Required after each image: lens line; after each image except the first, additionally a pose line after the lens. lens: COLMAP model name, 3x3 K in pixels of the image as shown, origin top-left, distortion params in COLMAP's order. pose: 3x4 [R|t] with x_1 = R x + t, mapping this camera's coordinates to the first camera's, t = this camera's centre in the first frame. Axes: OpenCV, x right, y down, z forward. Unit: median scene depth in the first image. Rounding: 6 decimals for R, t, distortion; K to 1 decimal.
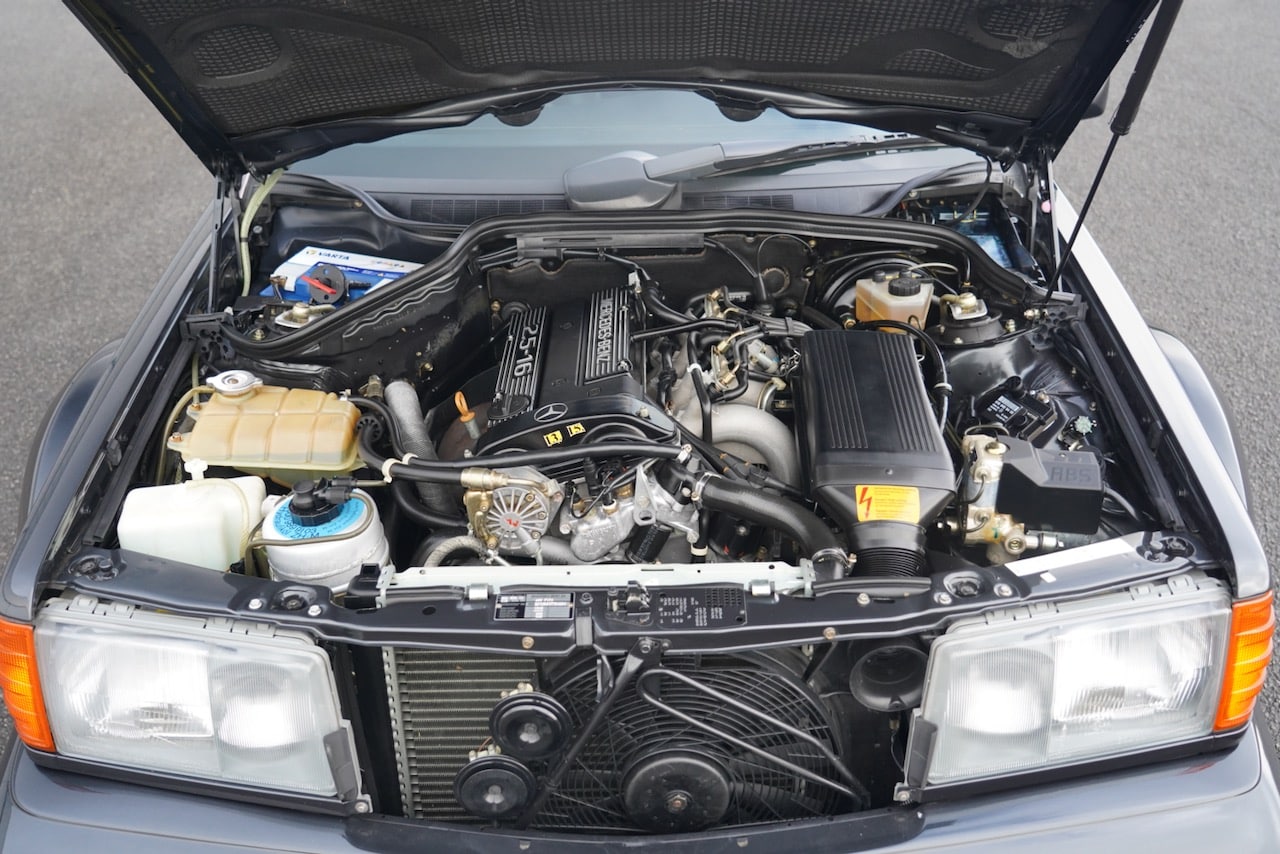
lens RADIAL K [[1273.5, 0, 637.6], [0, 1273.5, 425.3], [0, 0, 1]] dist [0.007696, 0.000000]
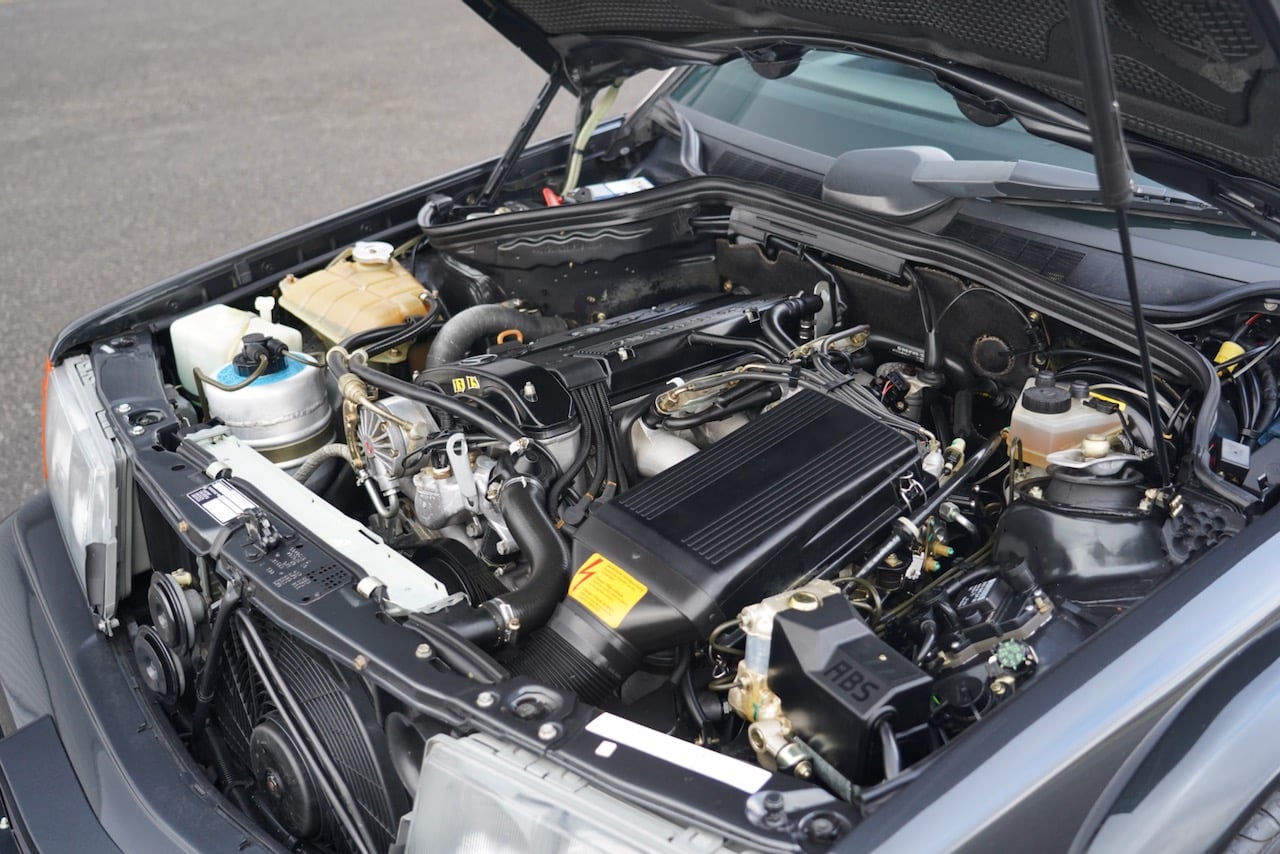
lens RADIAL K [[1473.8, 0, 641.4], [0, 1473.8, 429.3], [0, 0, 1]] dist [-0.038719, 0.000000]
pose [[0.649600, 0.338374, -0.680825, 0.600899], [-0.367745, 0.923615, 0.108162, -0.098685], [0.665420, 0.180108, 0.724415, 0.294717]]
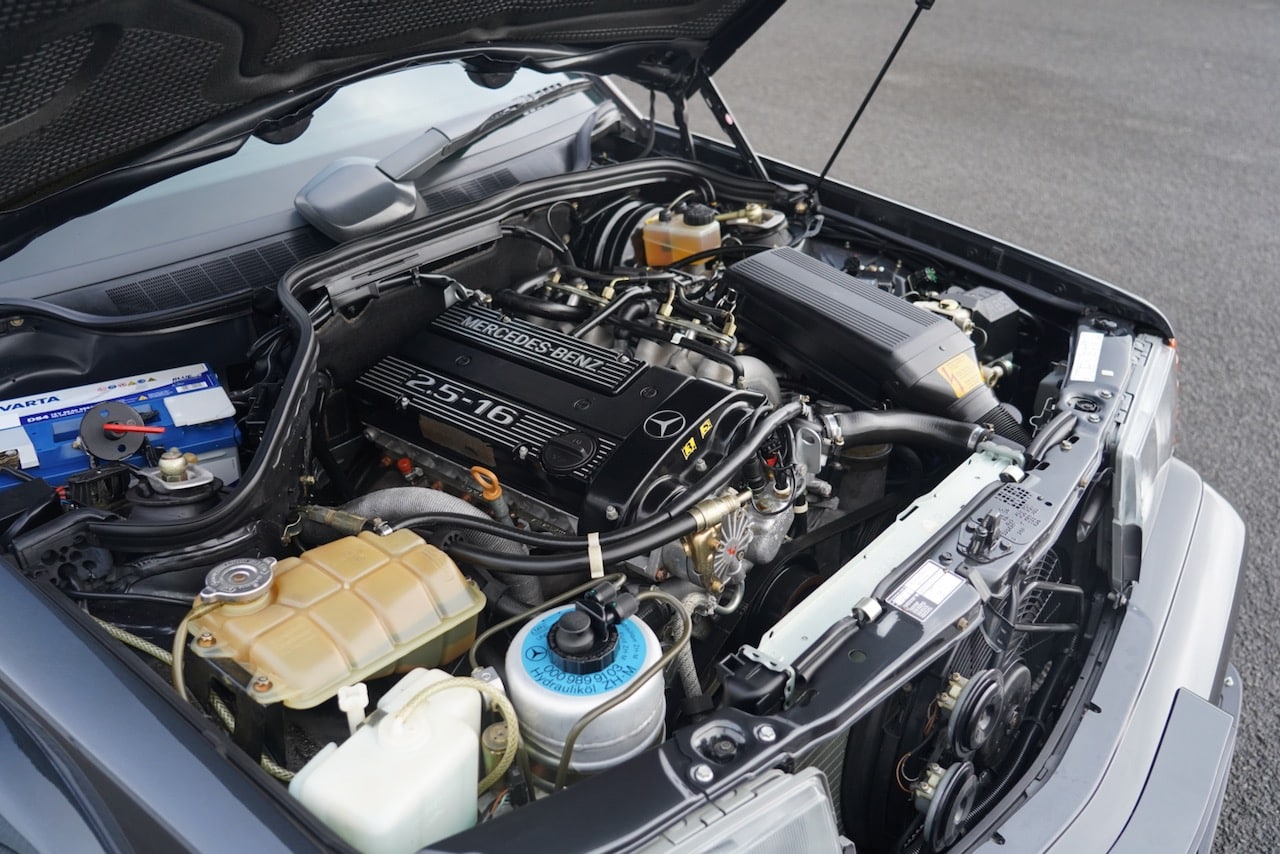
lens RADIAL K [[1215.9, 0, 641.0], [0, 1215.9, 426.2], [0, 0, 1]] dist [0.013729, 0.000000]
pose [[0.638027, -0.355547, 0.683014, -0.527536], [0.363402, 0.921054, 0.139994, -0.106642], [-0.678867, 0.158888, 0.716864, 0.370753]]
